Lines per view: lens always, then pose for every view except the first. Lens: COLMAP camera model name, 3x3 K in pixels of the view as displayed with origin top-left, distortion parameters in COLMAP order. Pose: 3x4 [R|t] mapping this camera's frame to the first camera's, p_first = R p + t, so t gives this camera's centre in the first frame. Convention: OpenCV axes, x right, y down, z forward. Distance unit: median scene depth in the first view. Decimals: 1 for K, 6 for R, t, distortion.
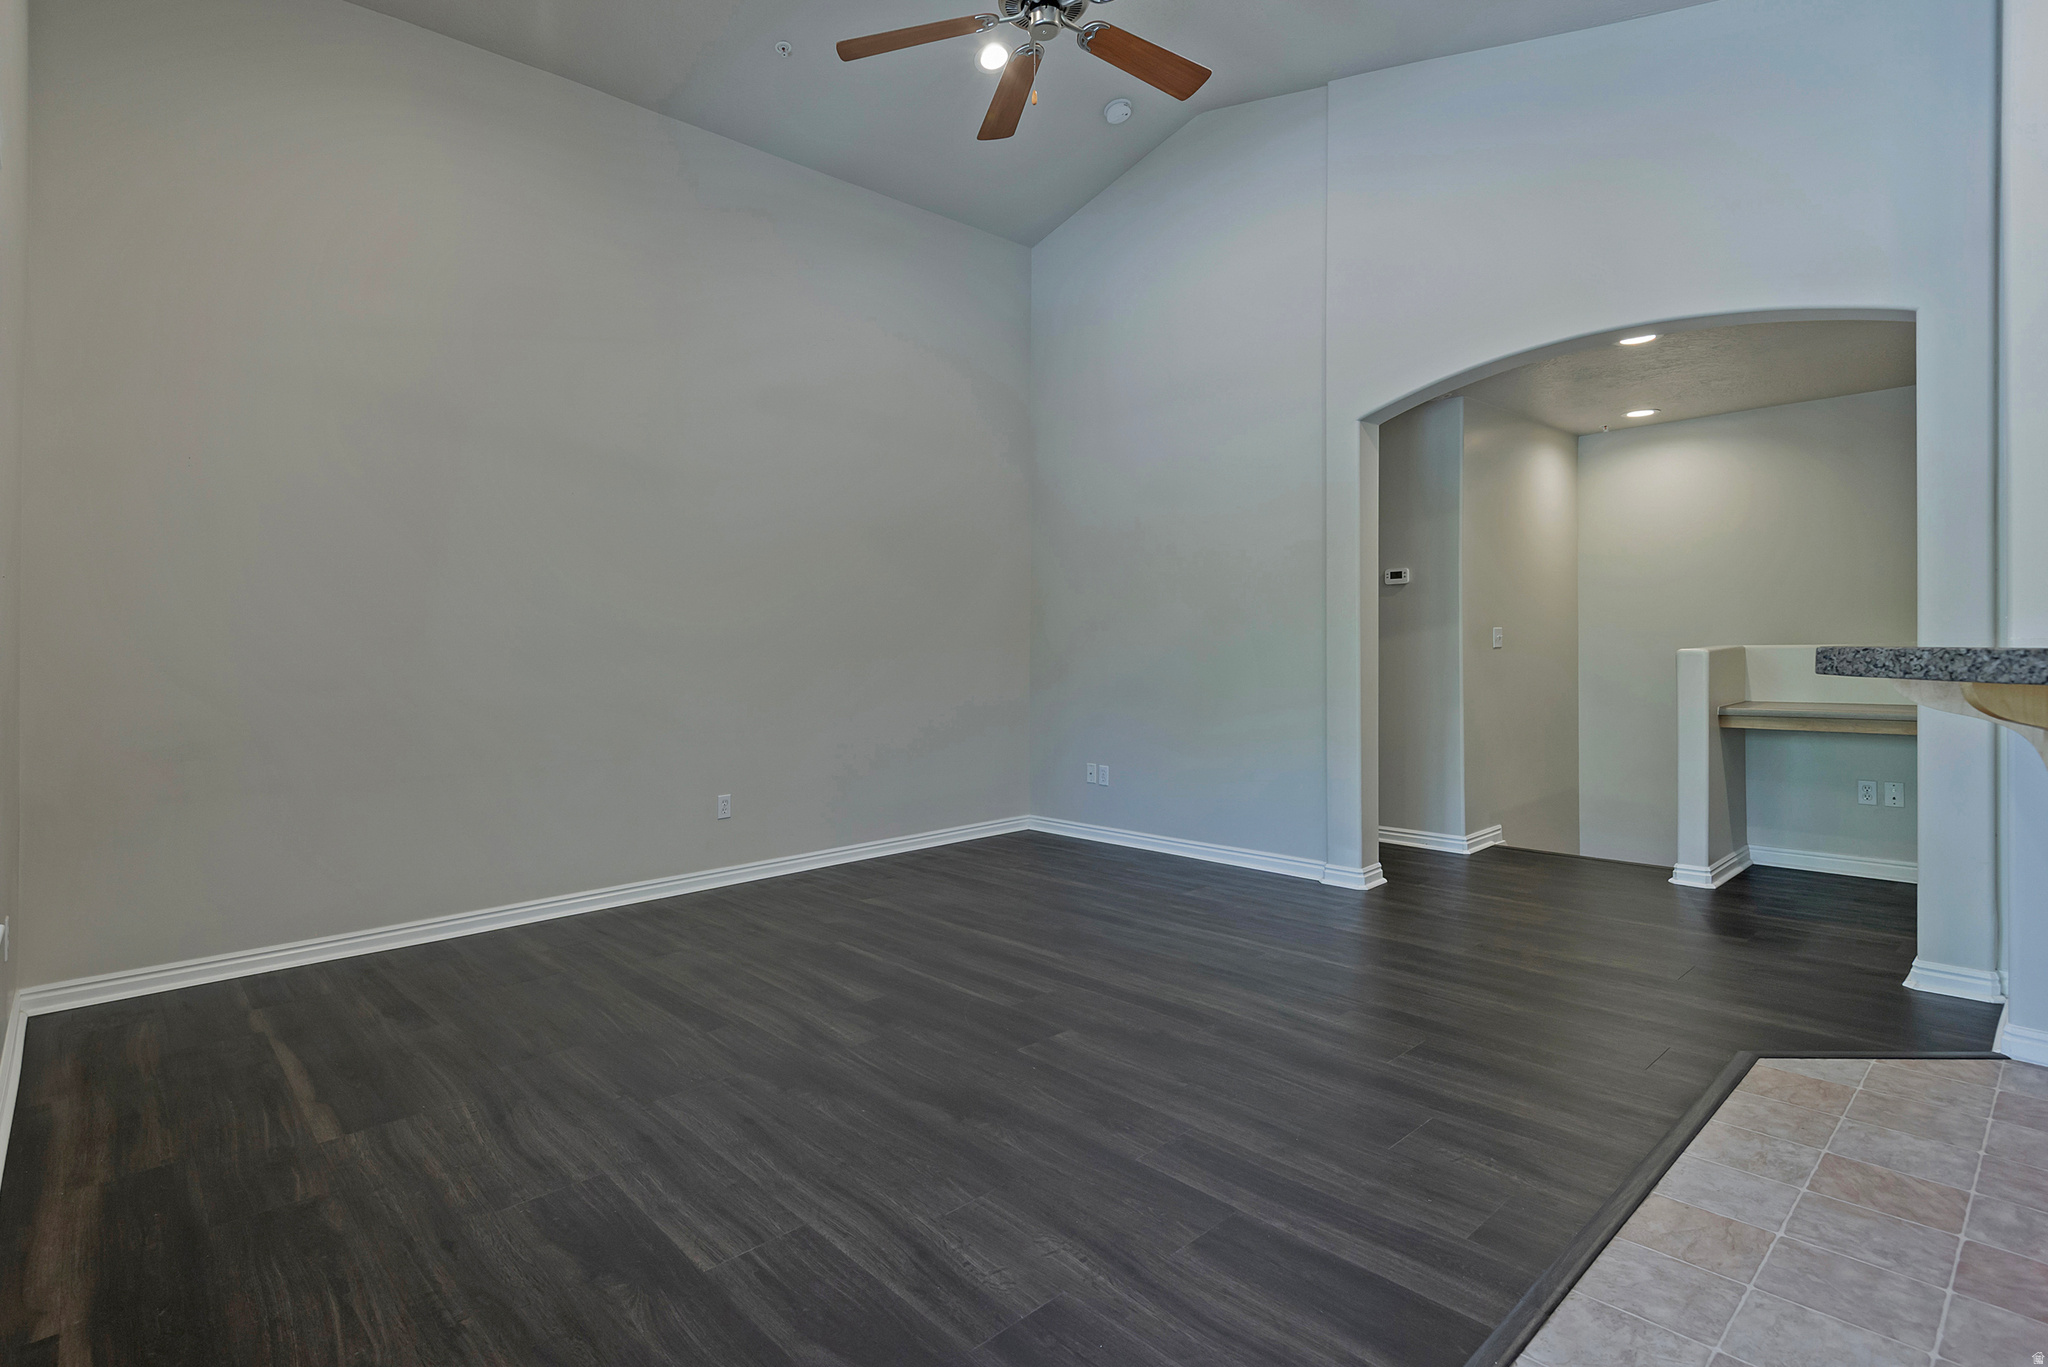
lens RADIAL K [[972.7, 0, 990.6], [0, 972.7, 631.3], [0, 0, 1]] dist [0.016899, -0.003031]
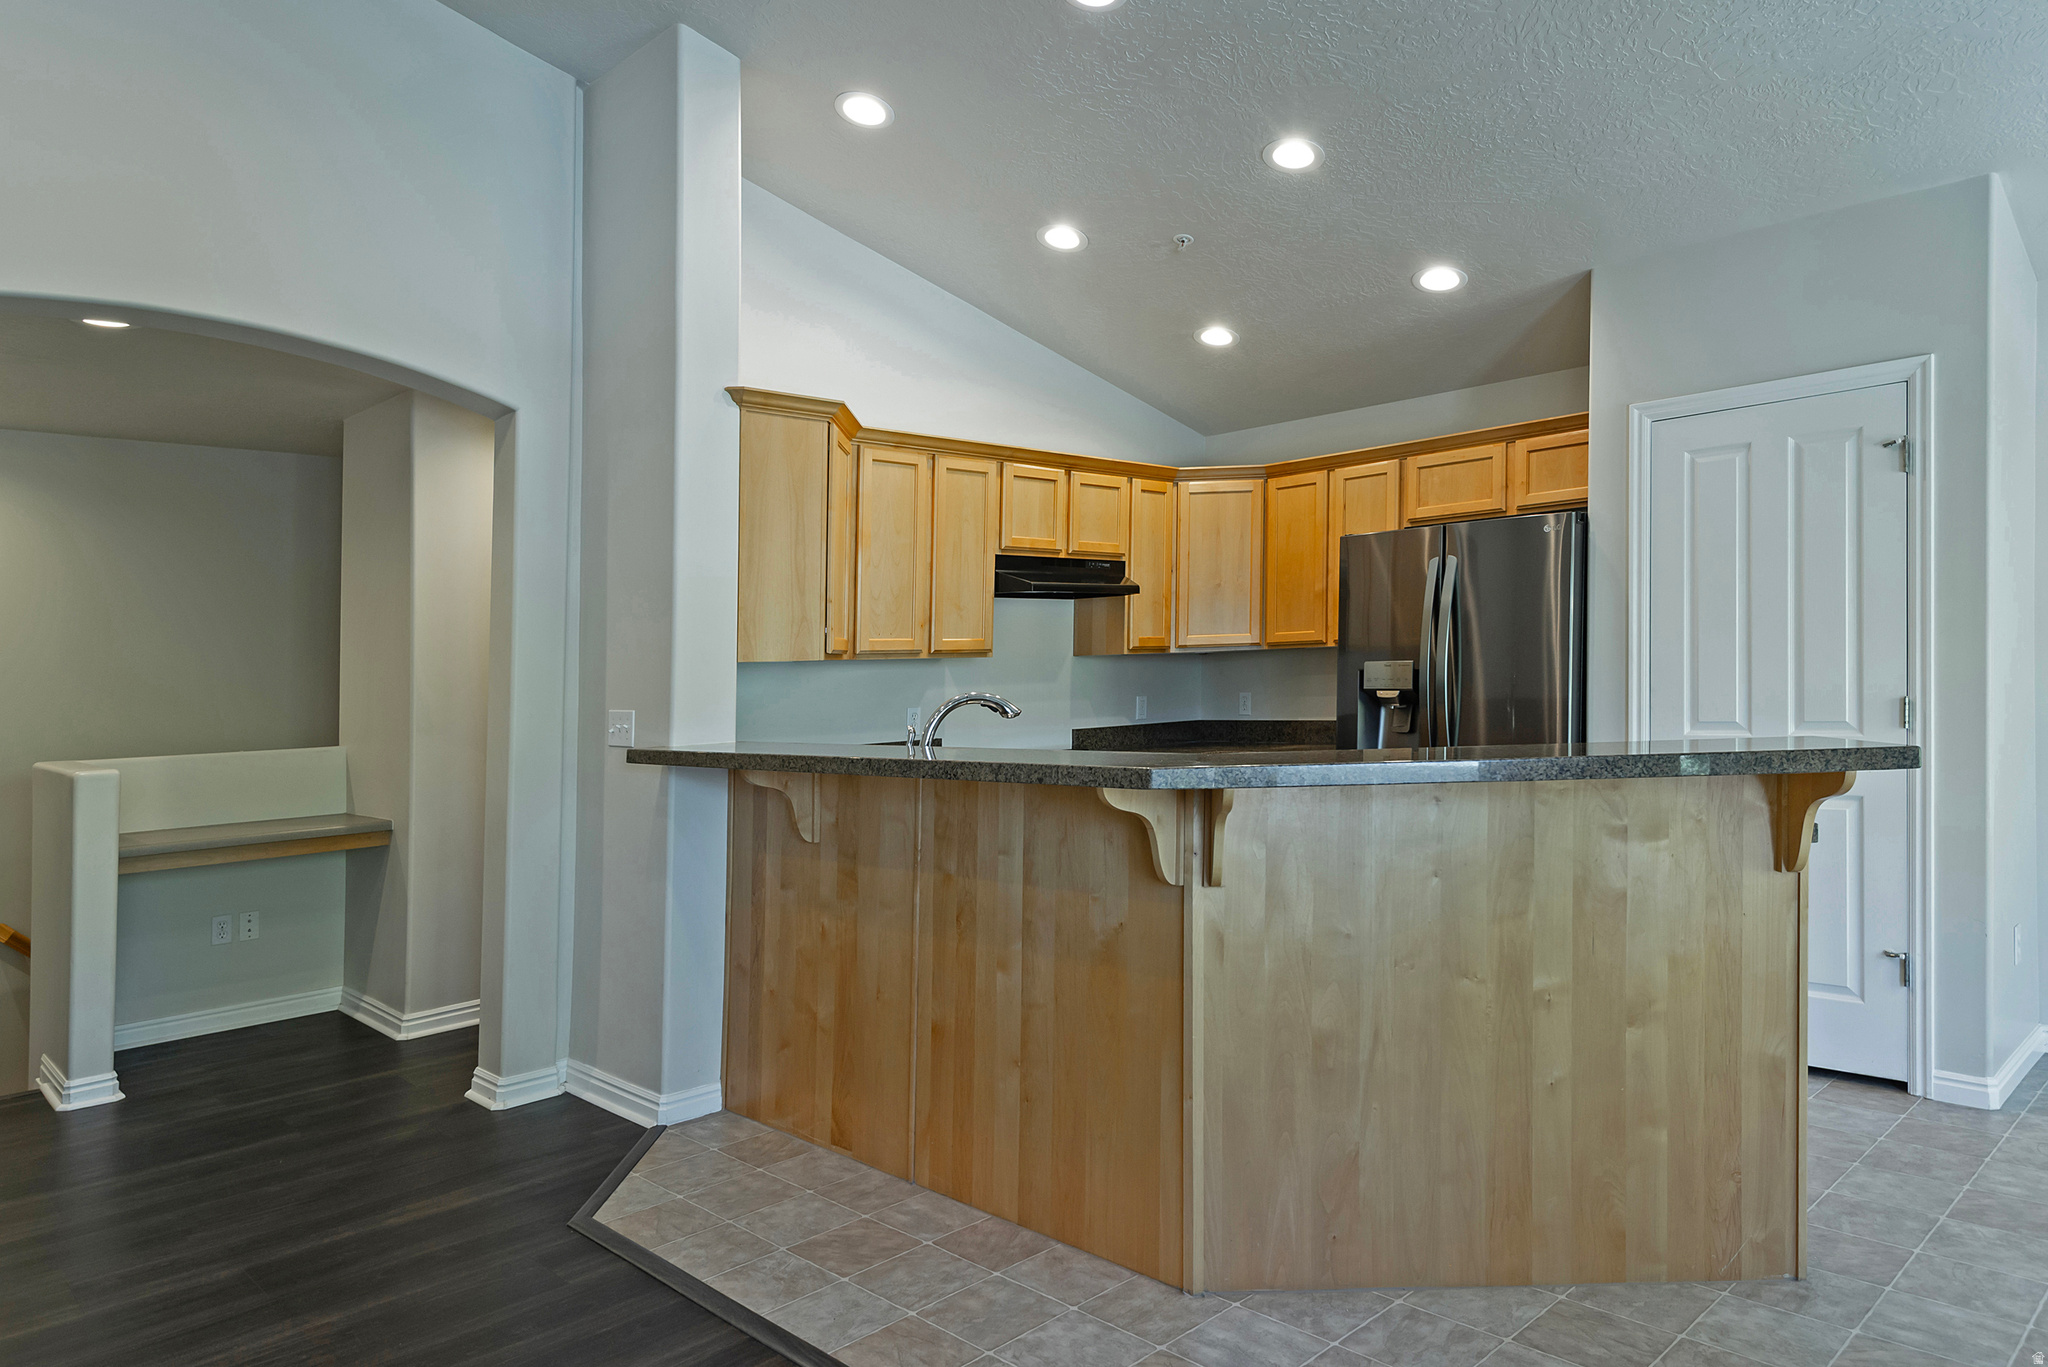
lens RADIAL K [[1285.9, 0, 1020.2], [0, 1285.9, 722.7], [0, 0, 1]] dist [0.023985, -0.007090]
pose [[-0.030256, -0.022697, 0.999284, -0.329948], [0.011552, 0.999667, 0.023055, -0.038817], [-0.999475, 0.012242, -0.029983, 0.494378]]
